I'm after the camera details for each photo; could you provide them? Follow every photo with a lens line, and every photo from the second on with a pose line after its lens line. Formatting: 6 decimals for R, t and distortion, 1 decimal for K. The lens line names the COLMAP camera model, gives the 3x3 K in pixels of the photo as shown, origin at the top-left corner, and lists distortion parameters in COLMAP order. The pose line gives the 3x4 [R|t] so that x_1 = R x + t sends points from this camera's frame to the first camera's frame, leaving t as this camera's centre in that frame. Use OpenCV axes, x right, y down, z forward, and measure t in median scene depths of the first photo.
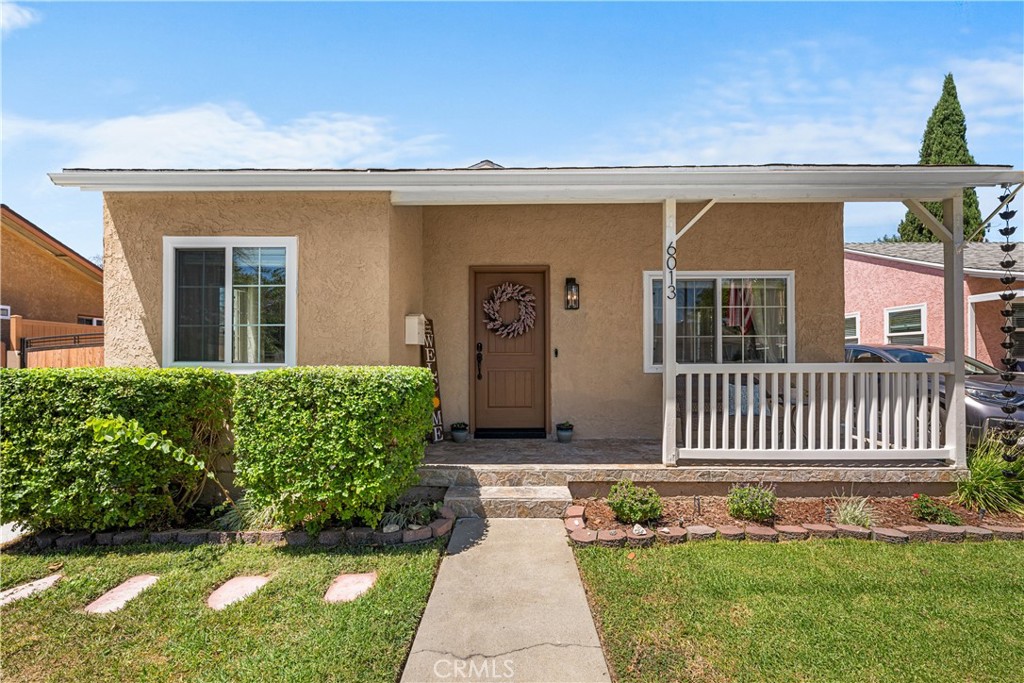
lens RADIAL K [[417.8, 0, 512.3], [0, 417.8, 349.4], [0, 0, 1]] dist [-0.000680, -0.000091]
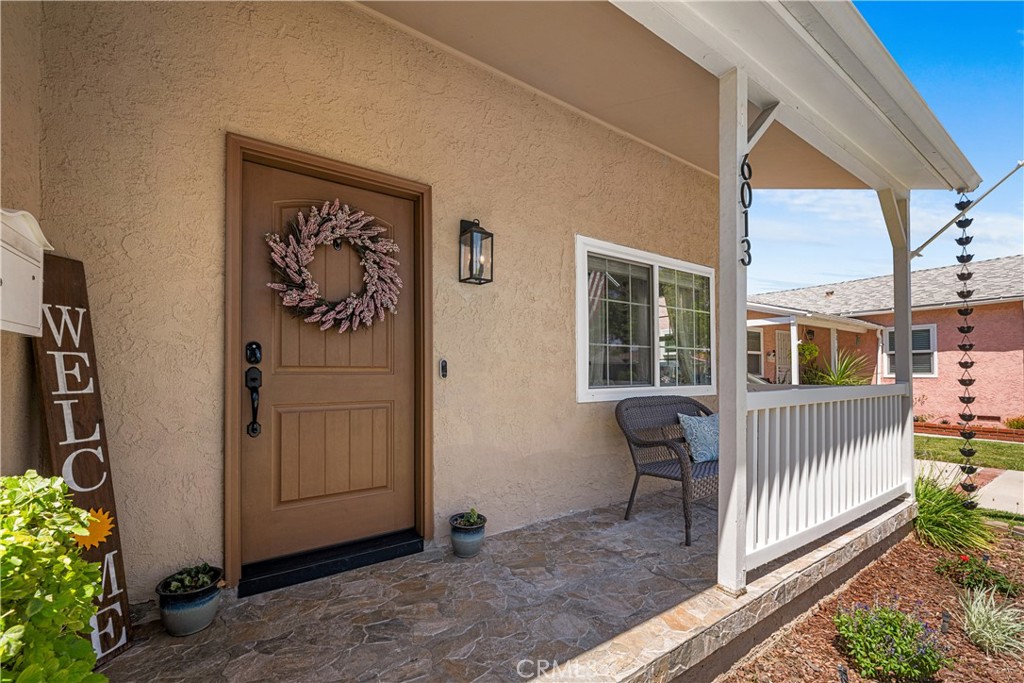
lens RADIAL K [[417.8, 0, 514.8], [0, 417.8, 365.0], [0, 0, 1]] dist [-0.000680, -0.000091]
pose [[0.817308, 0.011070, 0.576095, -0.105830], [-0.012535, 0.999920, -0.001430, 0.003618], [-0.576065, -0.006053, 0.817381, 0.554246]]
